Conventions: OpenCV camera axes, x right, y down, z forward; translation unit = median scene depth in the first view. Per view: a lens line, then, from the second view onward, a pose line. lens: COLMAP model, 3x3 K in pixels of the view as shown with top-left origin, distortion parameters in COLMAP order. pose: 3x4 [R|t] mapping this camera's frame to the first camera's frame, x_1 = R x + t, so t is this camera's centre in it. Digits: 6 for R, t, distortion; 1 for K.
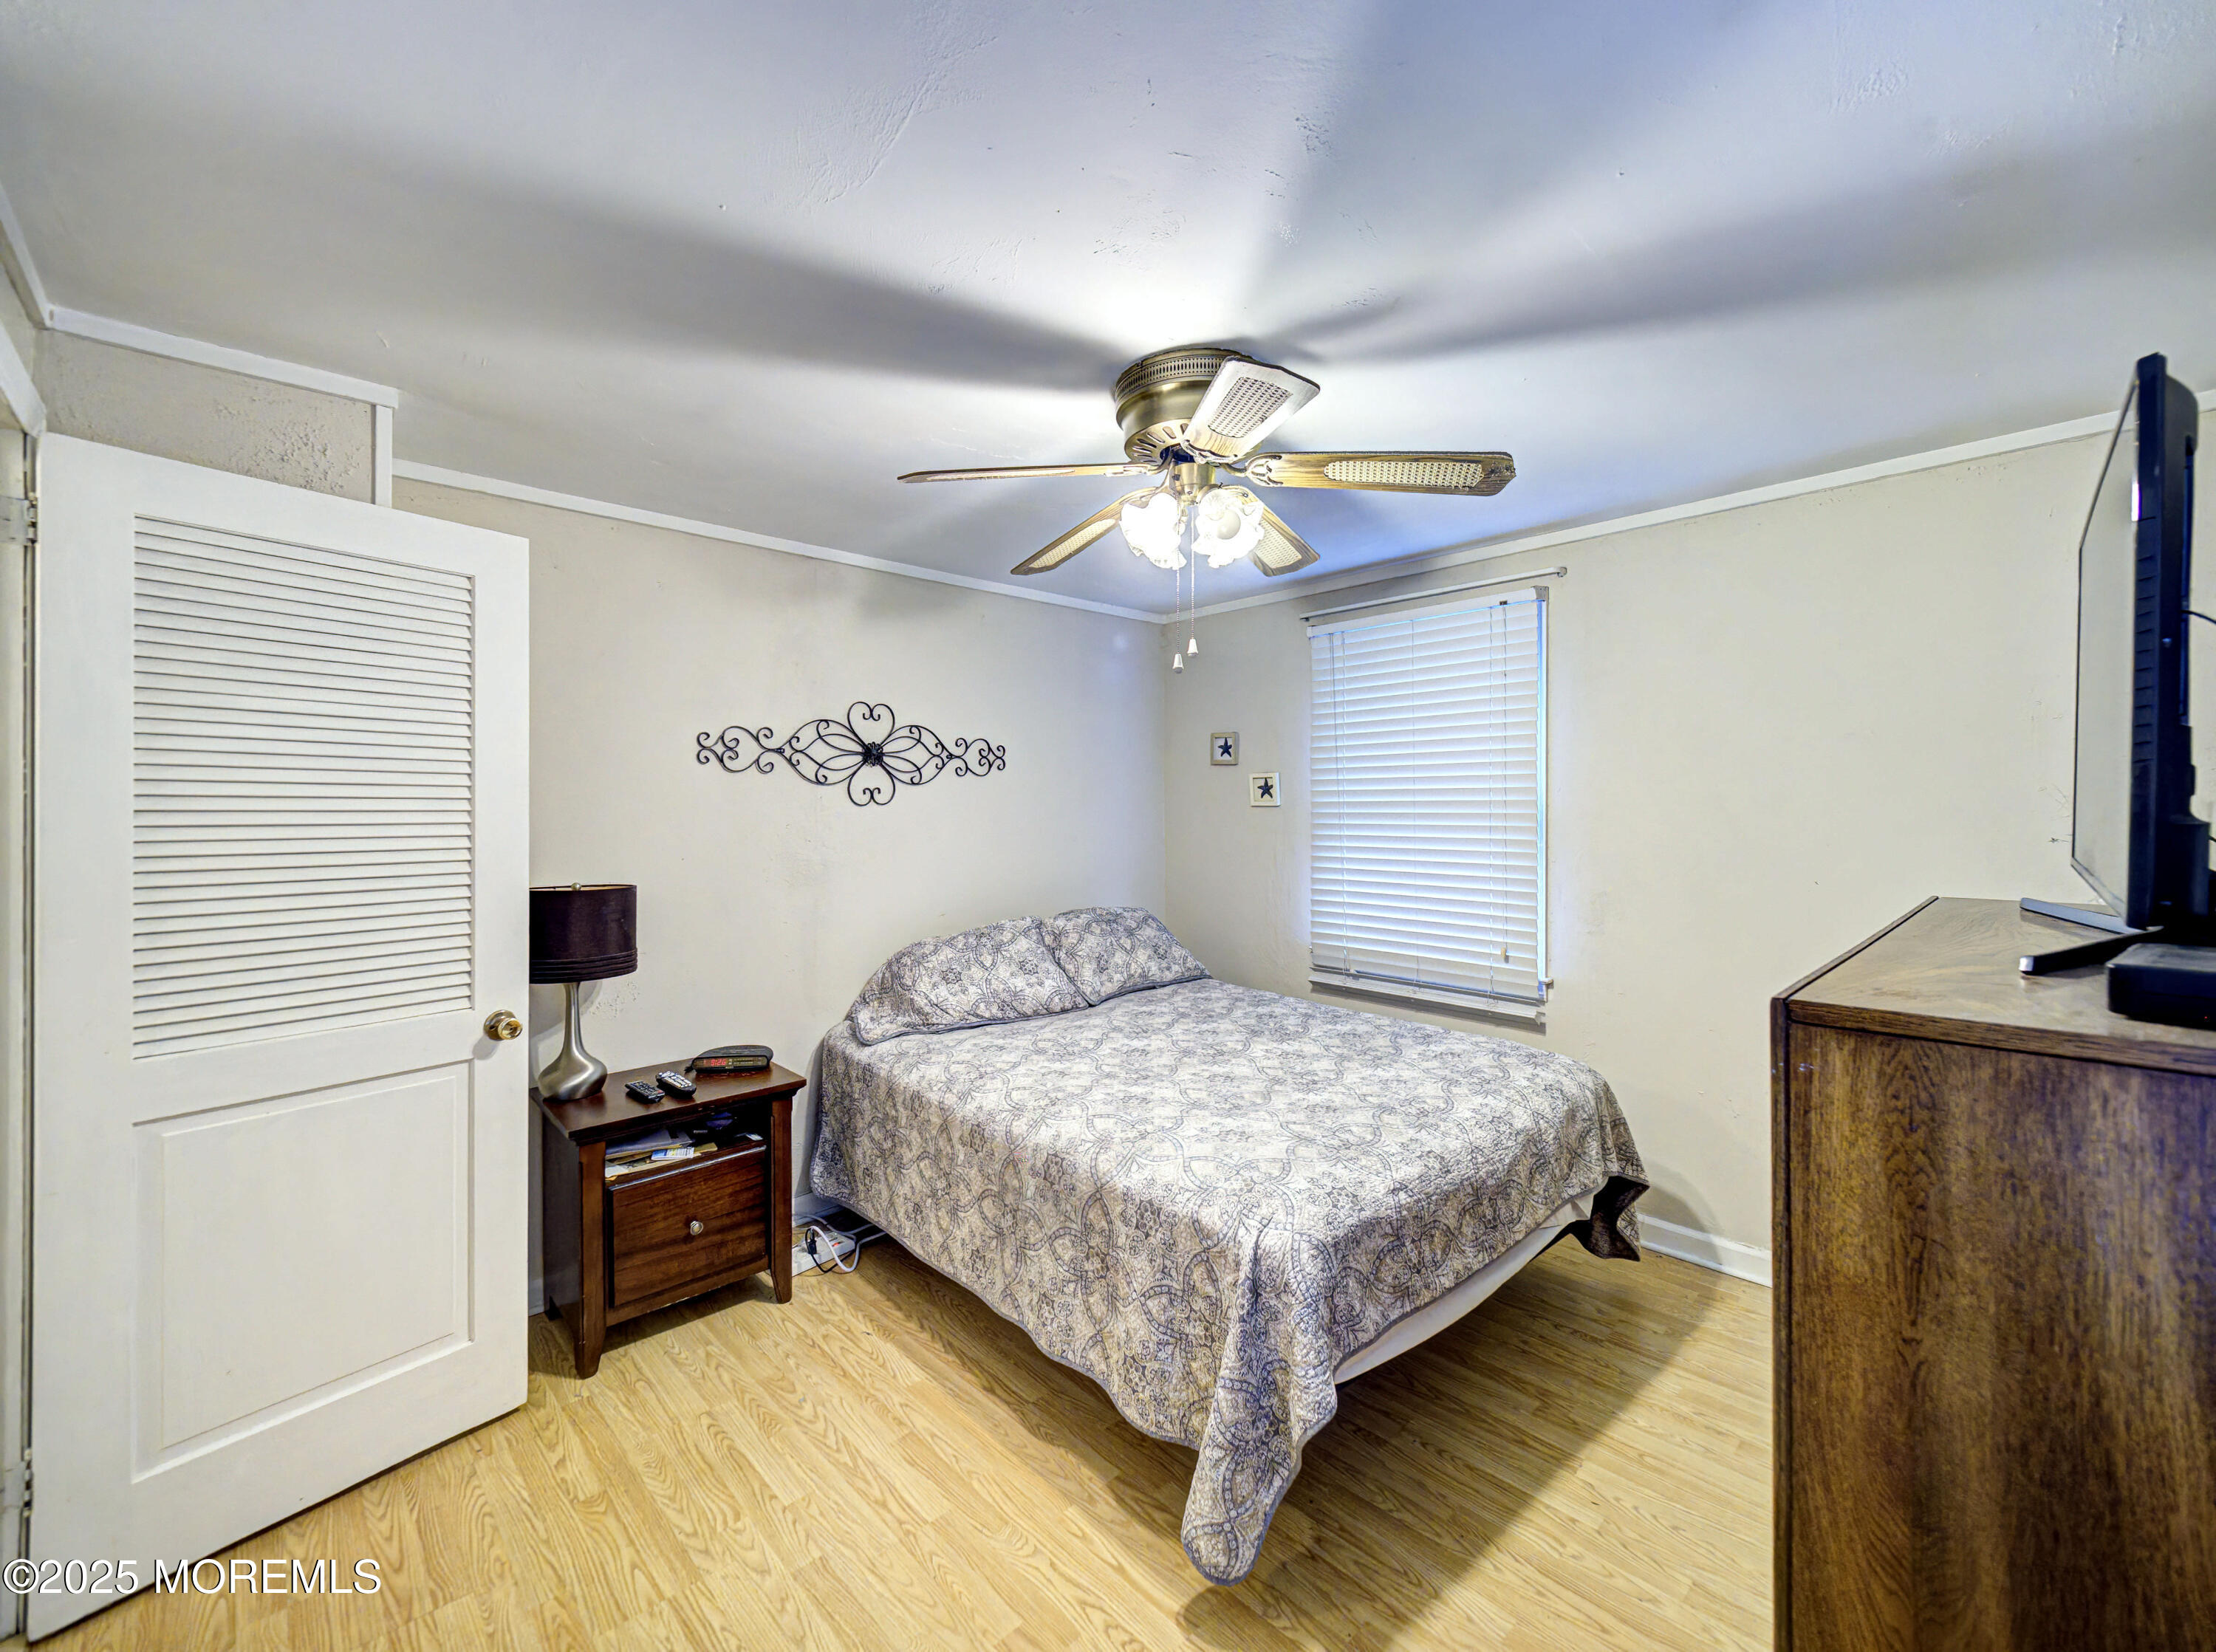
lens RADIAL K [[912.7, 0, 1098.4], [0, 912.7, 803.7], [0, 0, 1]] dist [0.060750, -0.047523]
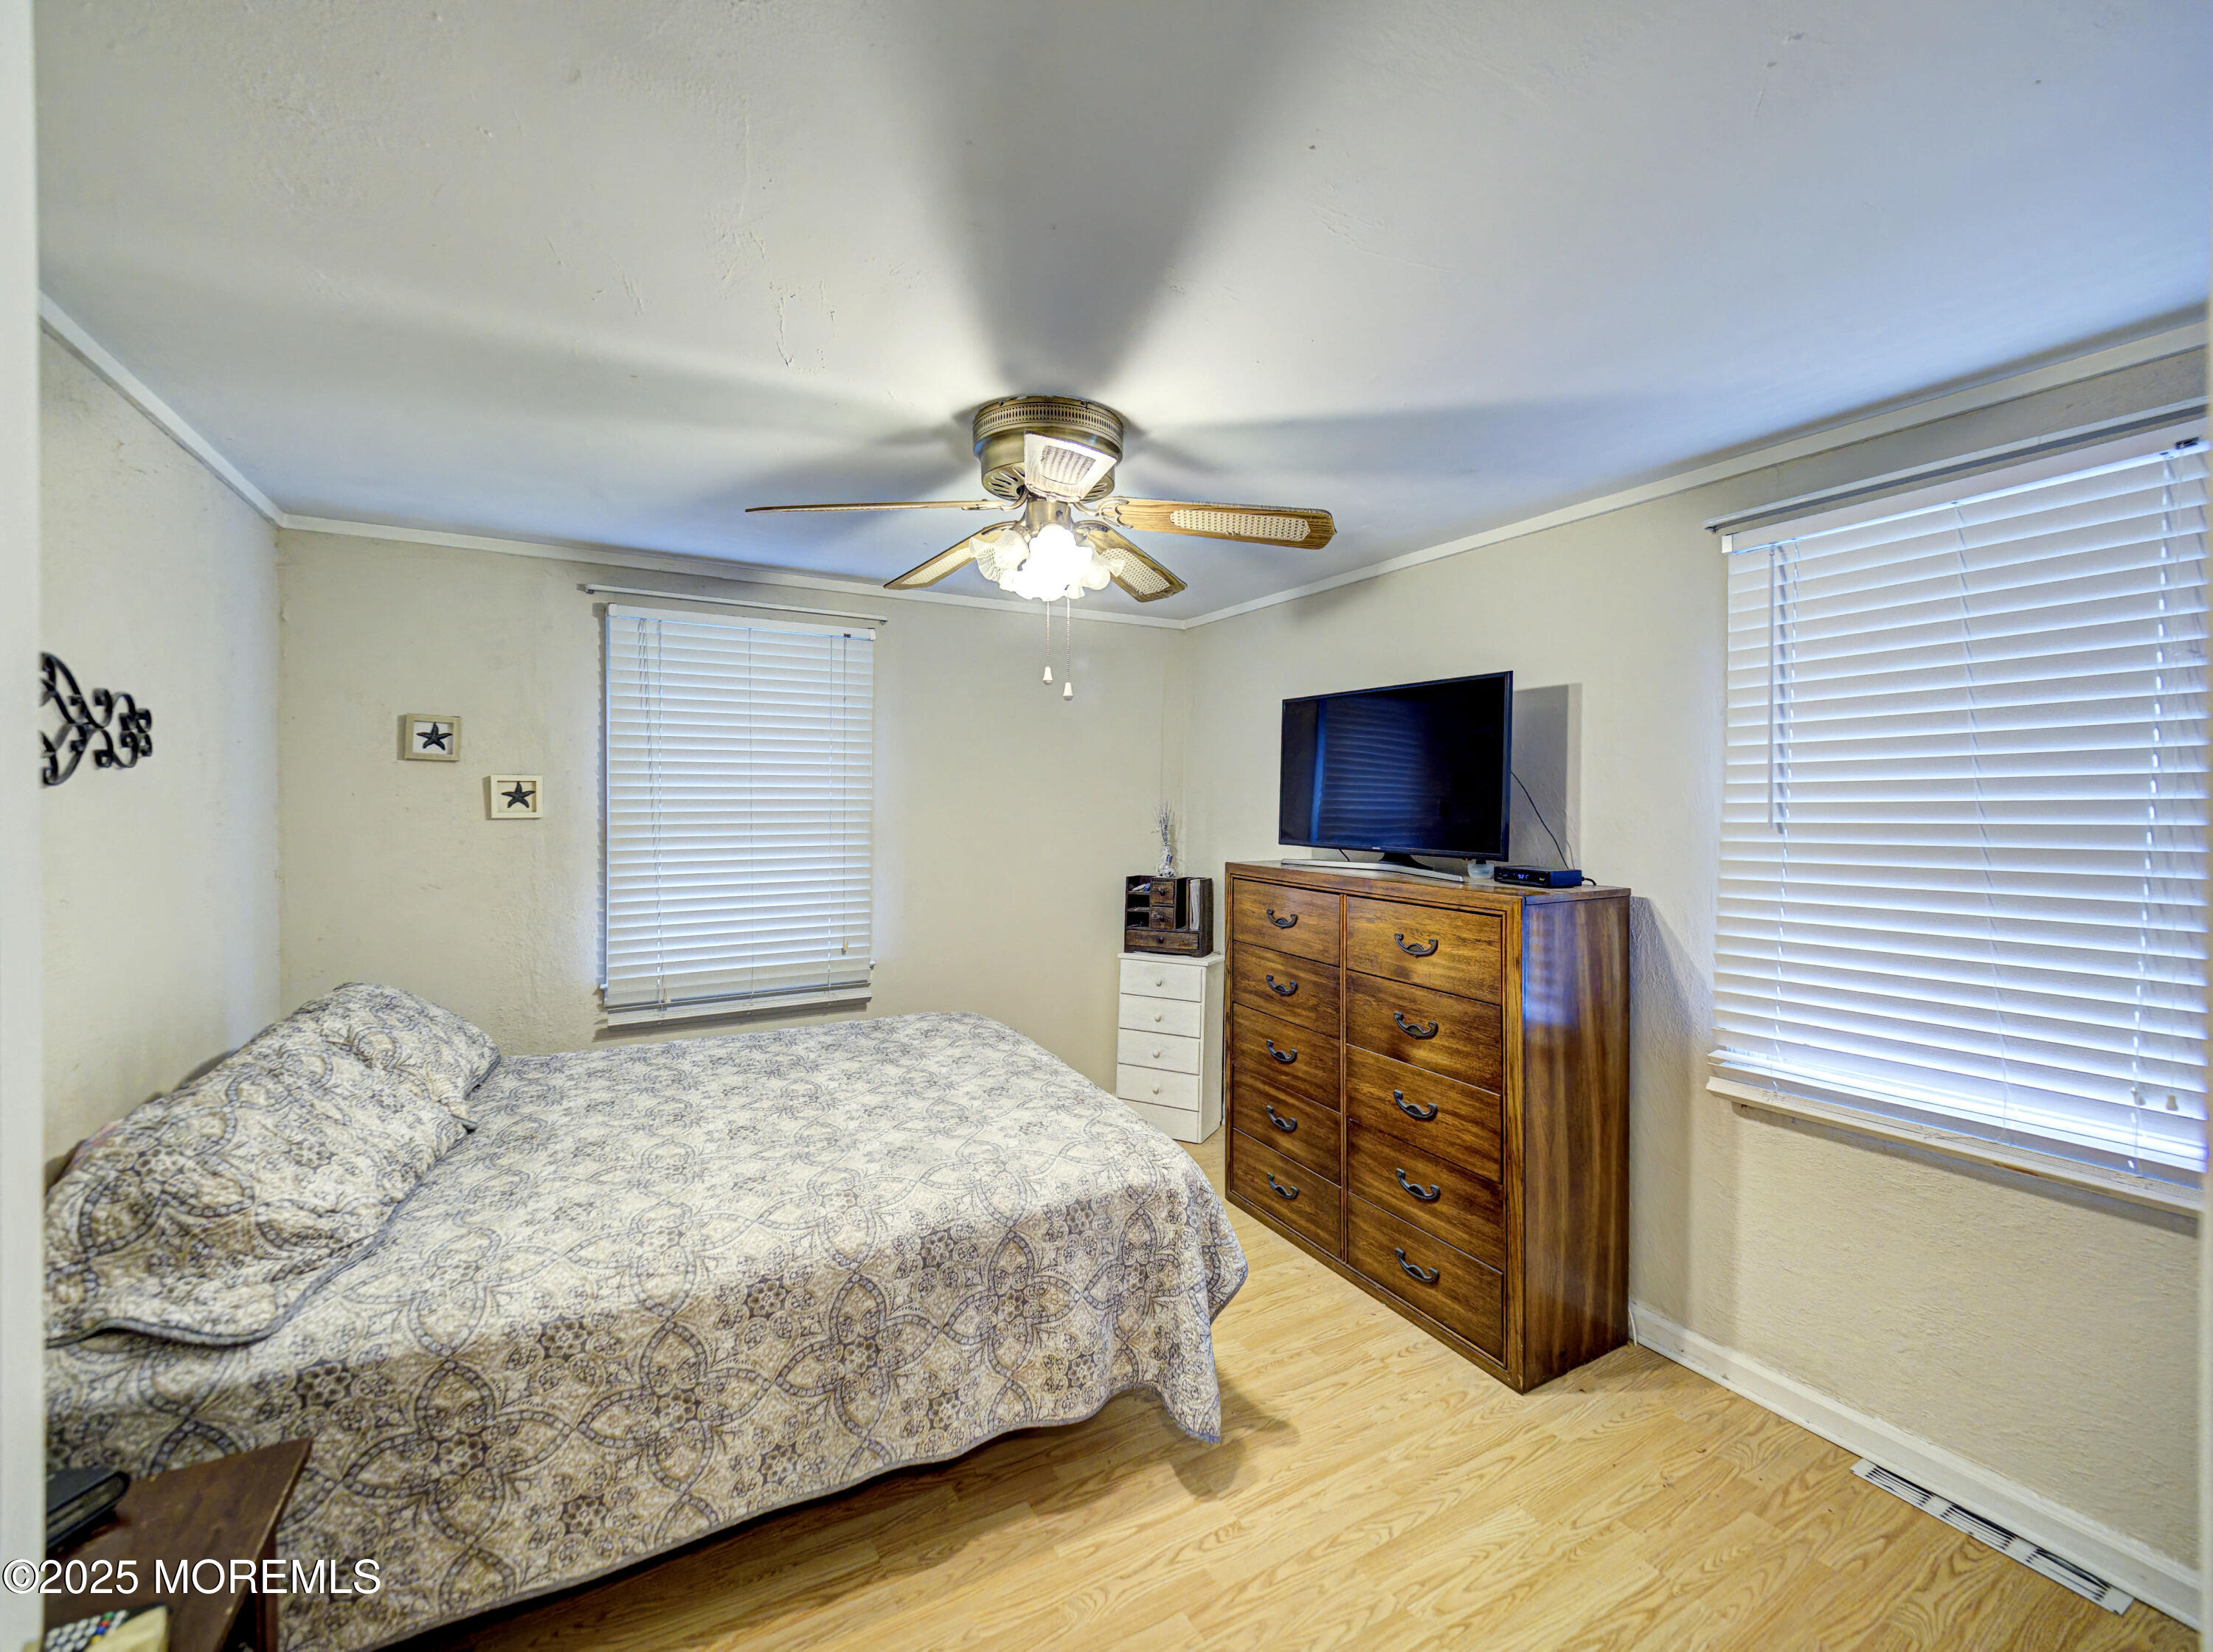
lens RADIAL K [[911.5, 0, 1096.9], [0, 911.5, 803.7], [0, 0, 1]] dist [0.060750, -0.047523]
pose [[0.238120, -0.001348, 0.971235, -0.739756], [-0.001611, 0.999997, 0.001783, -0.019109], [-0.971234, -0.001990, 0.238117, 0.561244]]
